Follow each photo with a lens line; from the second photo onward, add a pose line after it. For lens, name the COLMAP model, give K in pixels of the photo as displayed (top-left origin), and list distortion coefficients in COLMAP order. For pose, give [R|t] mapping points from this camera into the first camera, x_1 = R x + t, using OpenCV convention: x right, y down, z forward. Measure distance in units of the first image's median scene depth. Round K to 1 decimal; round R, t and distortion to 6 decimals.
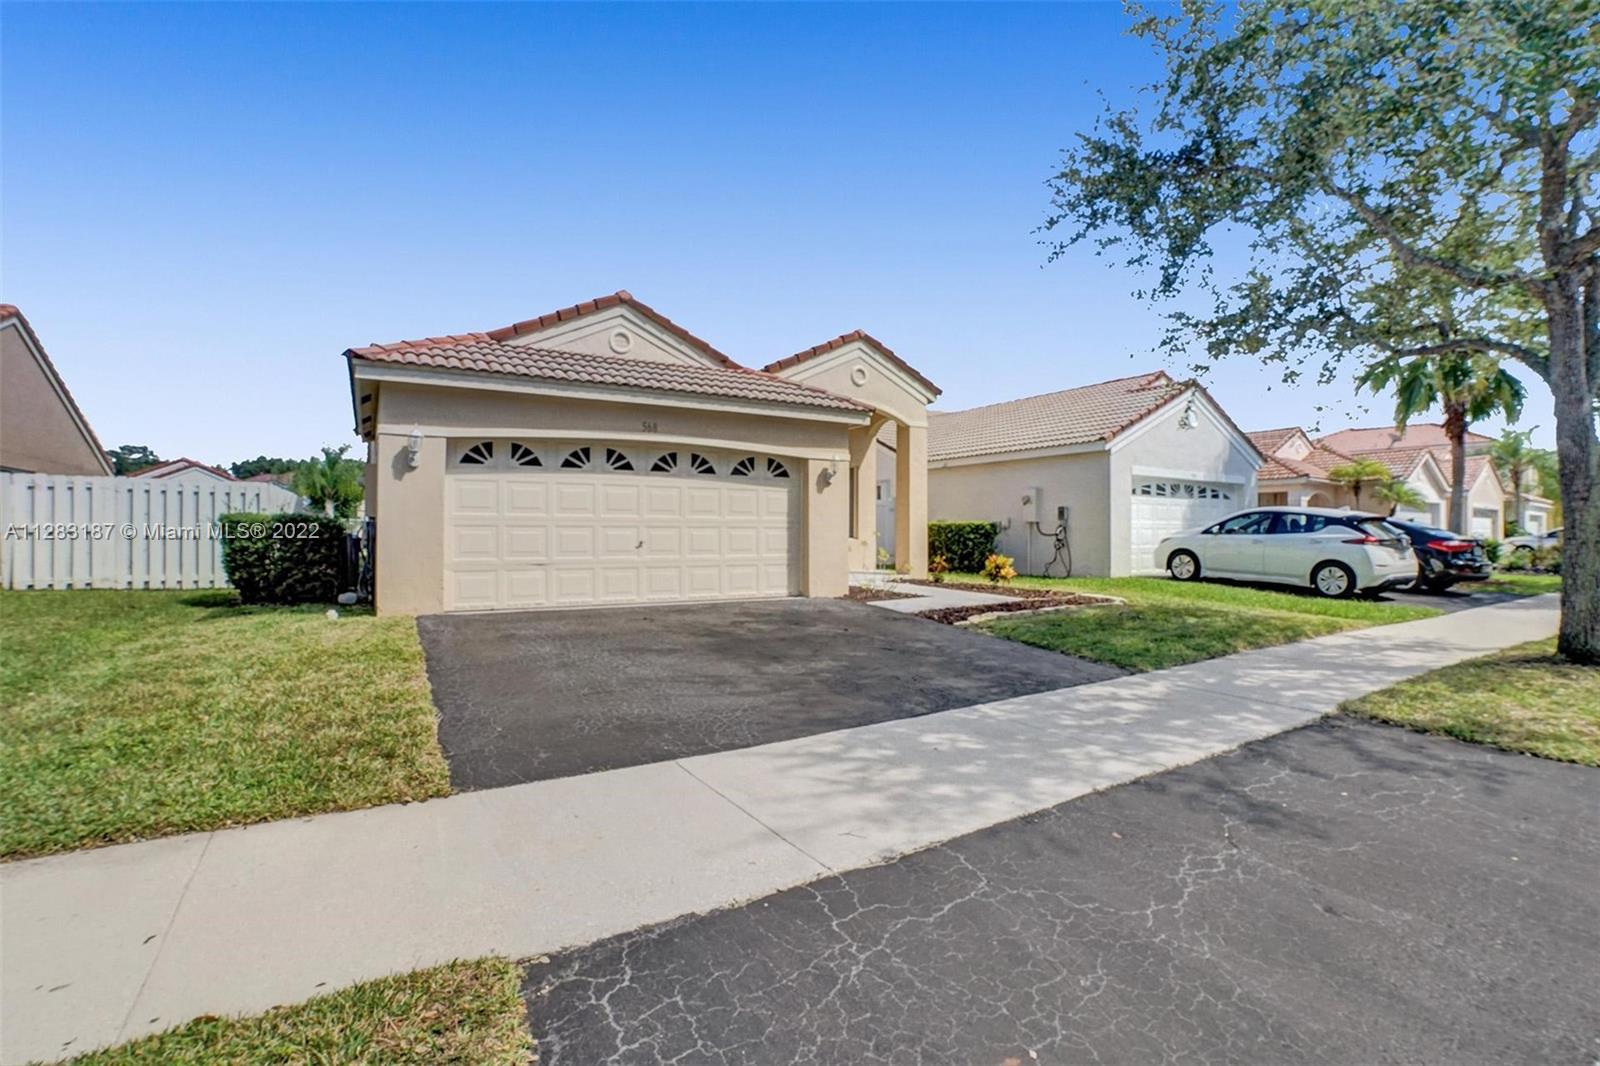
lens RADIAL K [[749.8, 0, 804.6], [0, 749.8, 531.8], [0, 0, 1]] dist [-0.088171, 0.030344]
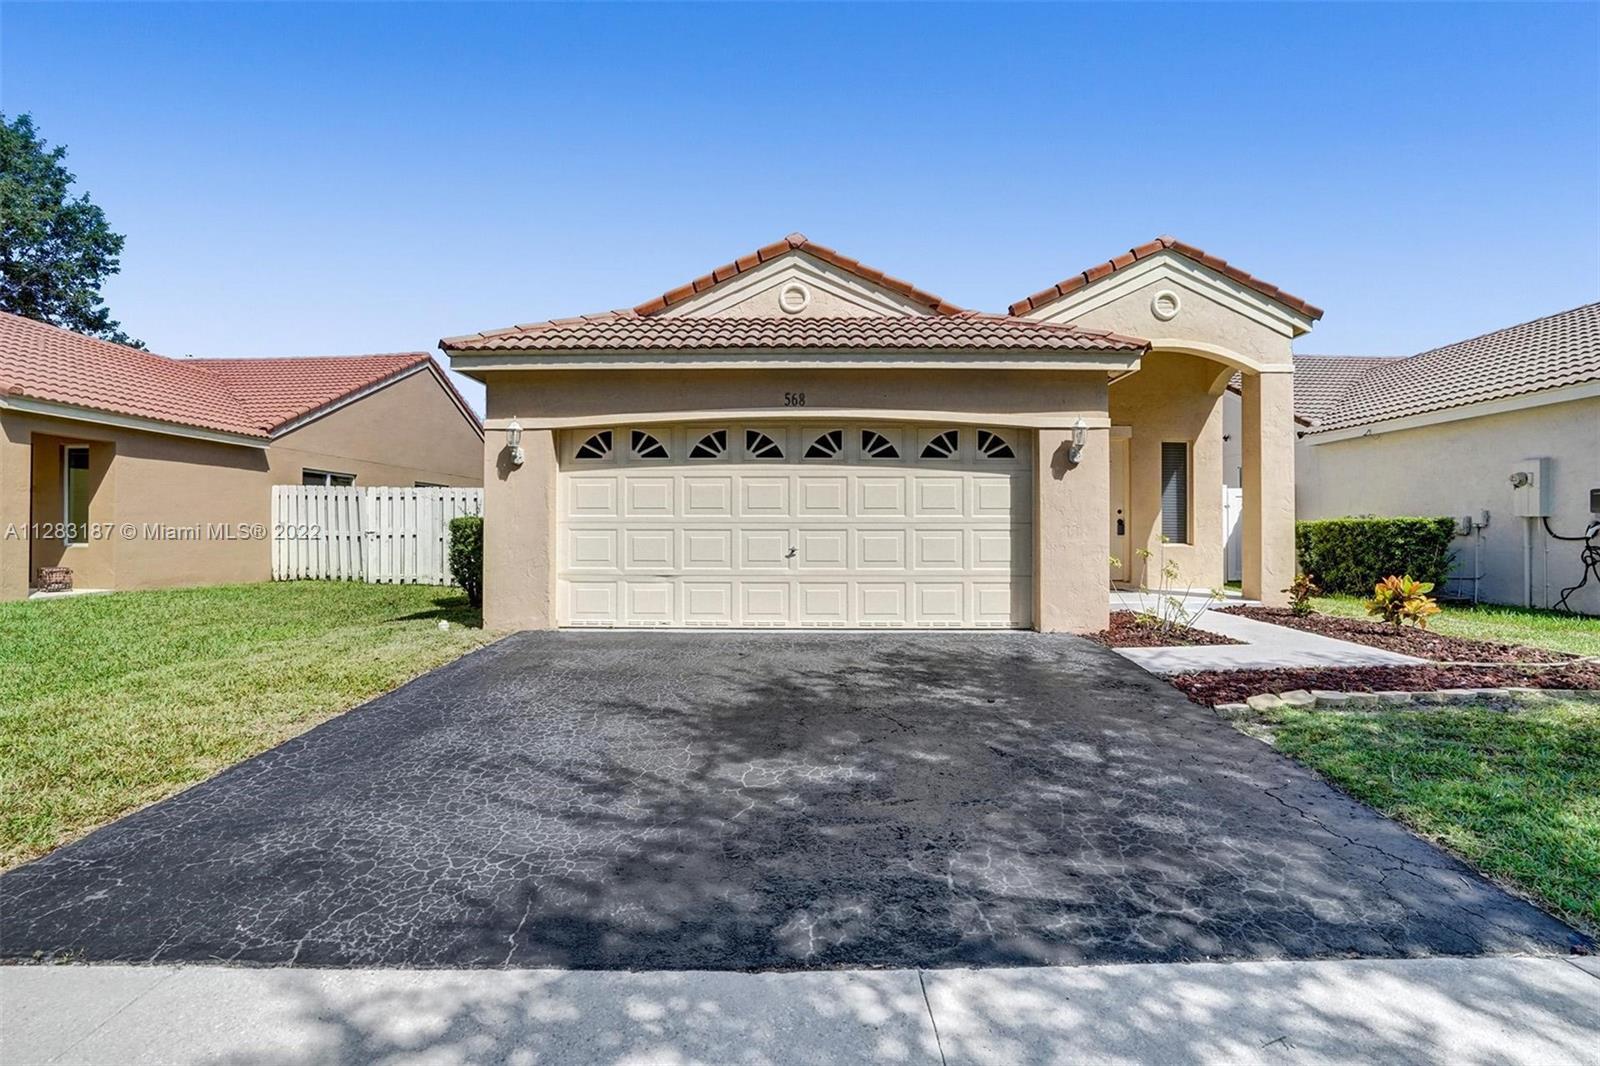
lens RADIAL K [[769.6, 0, 795.1], [0, 769.6, 529.9], [0, 0, 1]] dist [-0.073911, 0.031644]
pose [[0.844702, -0.003180, -0.535228, 0.191607], [0.002392, 0.999995, -0.002167, -0.004463], [0.535232, 0.000550, 0.844705, 0.299930]]
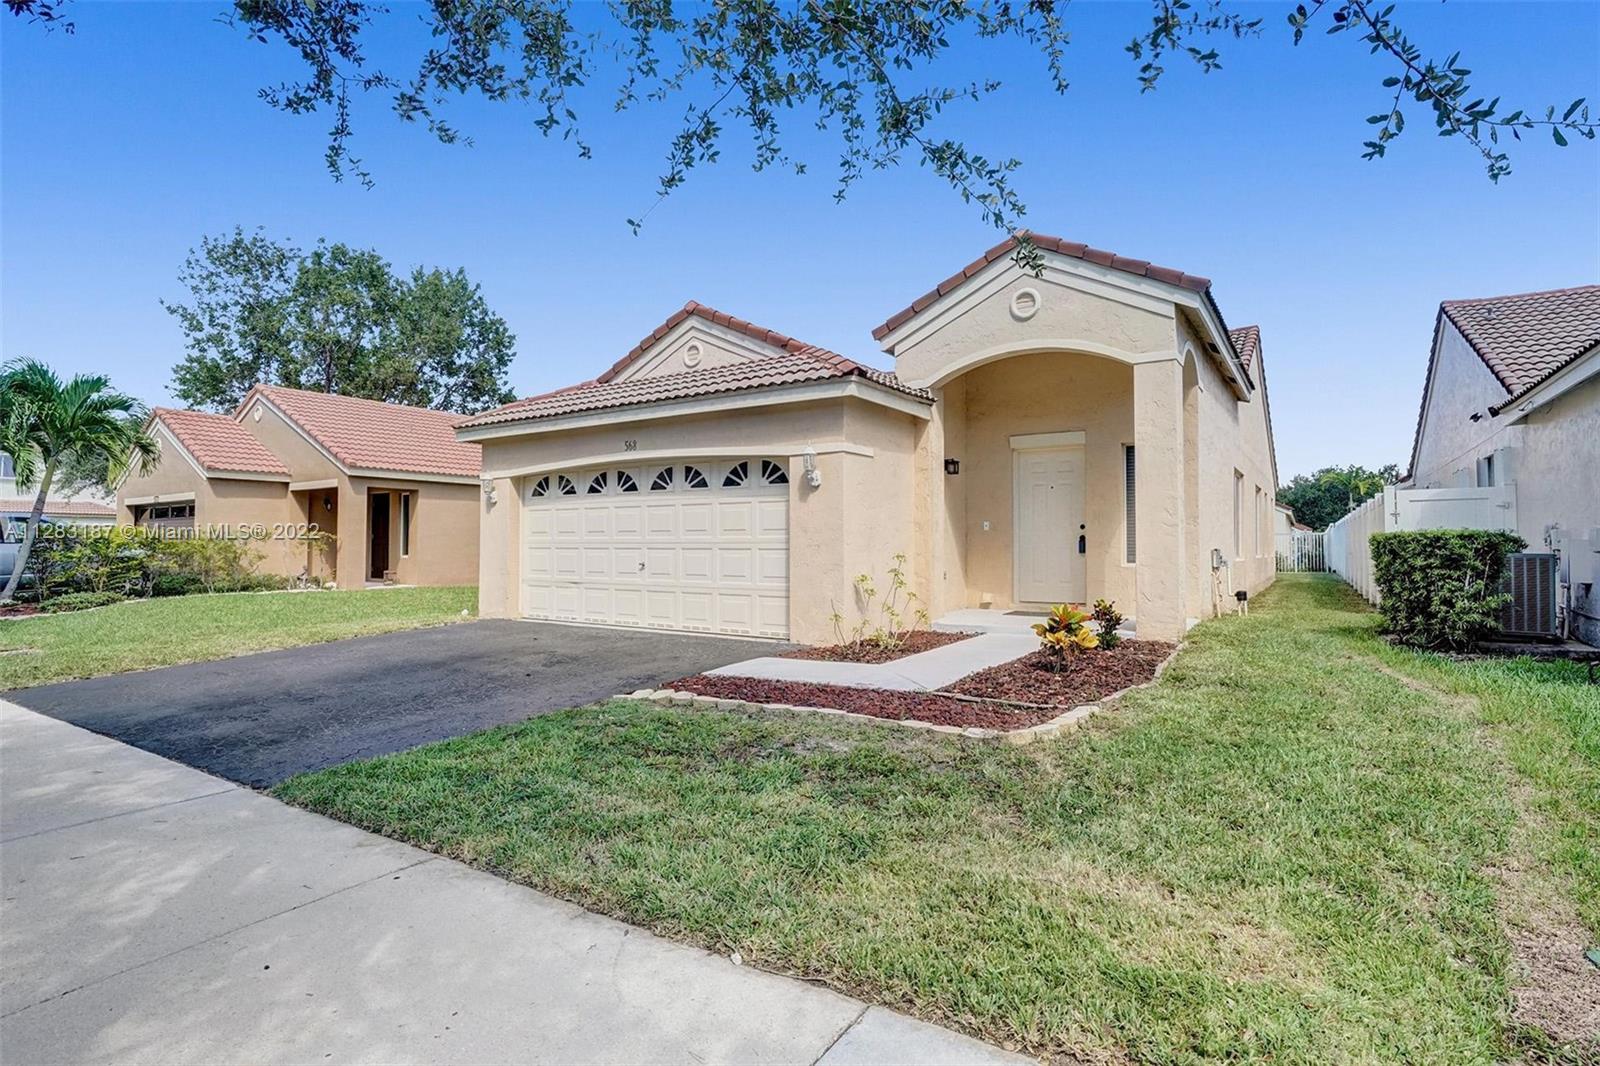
lens RADIAL K [[814.2, 0, 800.0], [0, 814.2, 533.0], [0, 0, 1]] dist [-0.027967, 0.000444]
pose [[0.420416, -0.017803, -0.907157, 0.754082], [0.002808, 0.999828, -0.018321, -0.005836], [0.907327, 0.005155, 0.420394, 0.676964]]
